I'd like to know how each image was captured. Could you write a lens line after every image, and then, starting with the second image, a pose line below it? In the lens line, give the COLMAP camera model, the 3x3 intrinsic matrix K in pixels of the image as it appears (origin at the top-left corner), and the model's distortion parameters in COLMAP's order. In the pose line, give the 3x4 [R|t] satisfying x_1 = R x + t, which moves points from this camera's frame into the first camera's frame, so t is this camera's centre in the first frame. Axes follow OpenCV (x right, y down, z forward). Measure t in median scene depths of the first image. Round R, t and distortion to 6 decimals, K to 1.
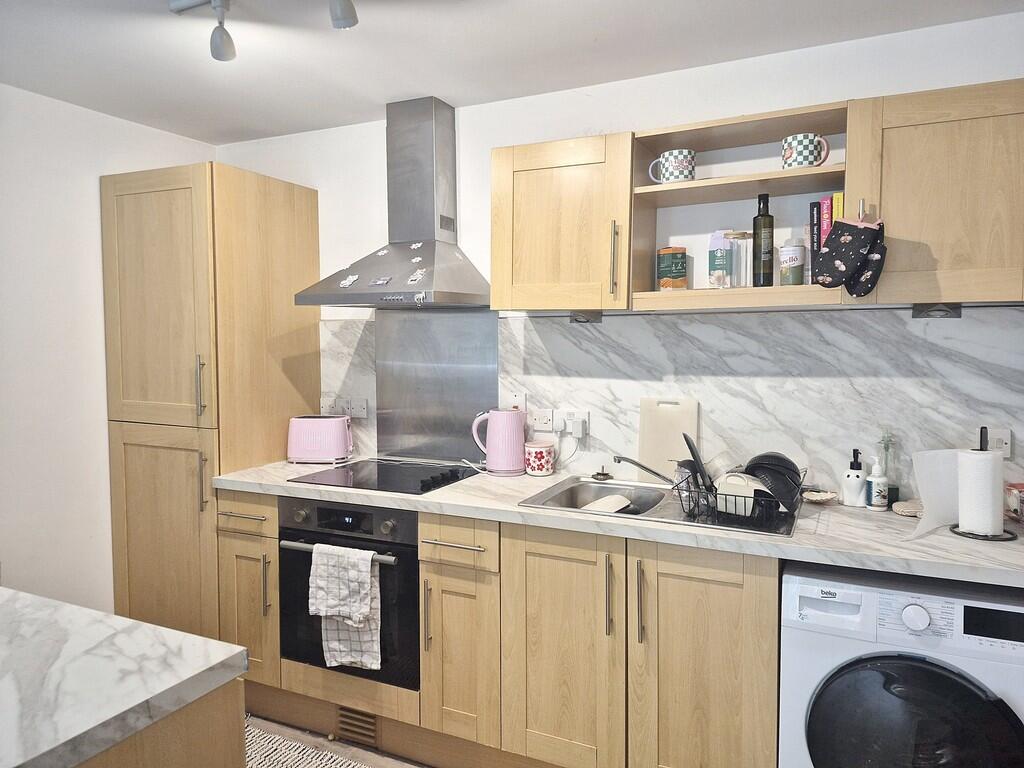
lens RADIAL K [[700.2, 0, 503.1], [0, 700.2, 374.8], [0, 0, 1]] dist [0.055100, -0.037515]
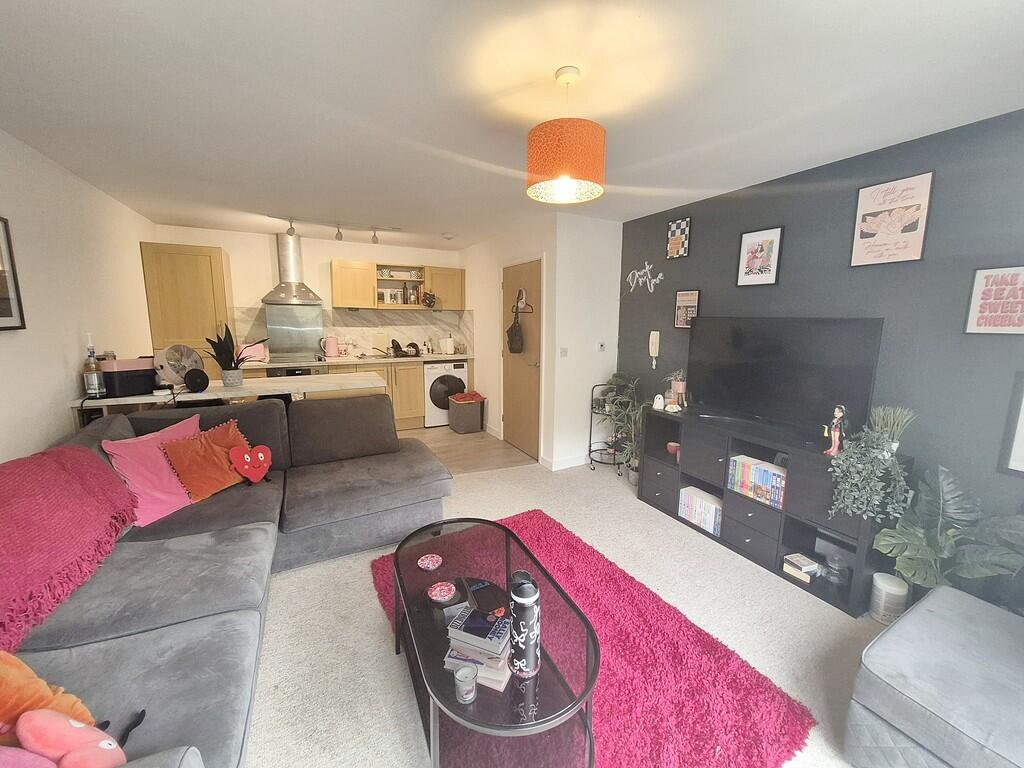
lens RADIAL K [[398.1, 0, 514.8], [0, 398.1, 376.1], [0, 0, 1]] dist [0.004318, -0.001434]
pose [[0.572282, -0.114570, 0.812014, -1.243018], [0.030534, 0.992483, 0.118514, 0.040721], [-0.819488, -0.043029, 0.571479, -0.919116]]
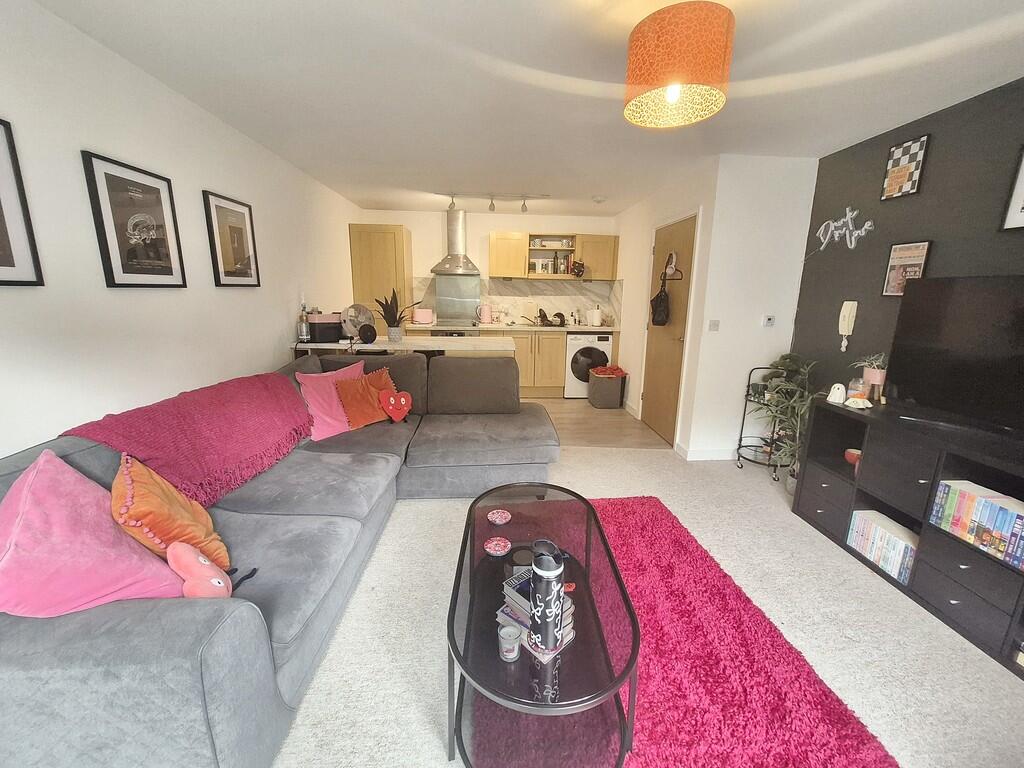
lens RADIAL K [[398.1, 0, 516.7], [0, 398.1, 376.5], [0, 0, 1]] dist [0.004318, -0.001434]
pose [[0.858208, -0.091617, 0.505060, -1.094592], [0.007575, 0.986096, 0.166005, 0.084840], [-0.513246, -0.138641, 0.846969, -0.993007]]
